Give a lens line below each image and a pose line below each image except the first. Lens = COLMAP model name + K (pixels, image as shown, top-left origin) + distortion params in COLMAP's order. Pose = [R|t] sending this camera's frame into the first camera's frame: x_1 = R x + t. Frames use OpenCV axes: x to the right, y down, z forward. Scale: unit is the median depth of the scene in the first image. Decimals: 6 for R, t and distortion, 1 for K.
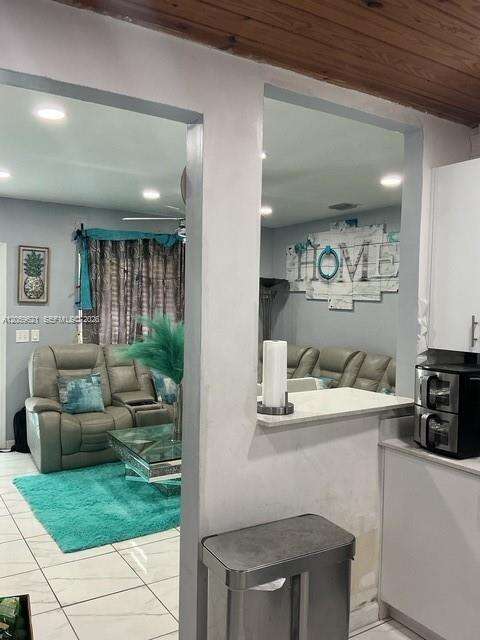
lens RADIAL K [[531.3, 0, 240.0], [0, 531.3, 320.0], [0, 0, 1]] dist [0.139497, -0.293192]
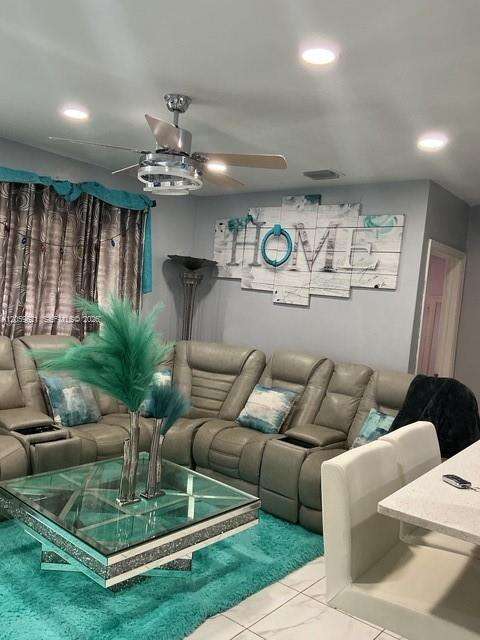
lens RADIAL K [[531.3, 0, 240.0], [0, 531.3, 320.0], [0, 0, 1]] dist [0.139497, -0.293192]
pose [[0.947359, 0.051840, 0.315948, -0.142235], [-0.059275, 0.998144, 0.013962, -0.002708], [-0.314637, -0.031955, 0.948674, 0.253864]]
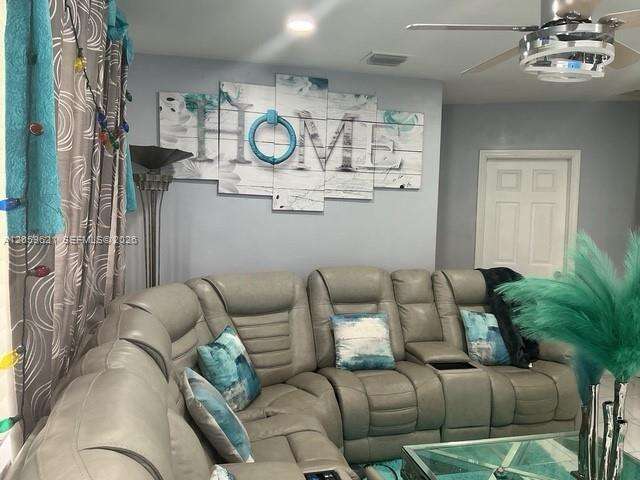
lens RADIAL K [[531.3, 0, 320.5], [0, 531.3, 239.0], [0, 0, 1]] dist [0.139497, -0.293192]
pose [[0.299046, -0.066036, 0.951951, -0.444198], [0.018239, 0.997816, 0.063488, -0.027016], [-0.954064, -0.001623, 0.299598, 0.781735]]
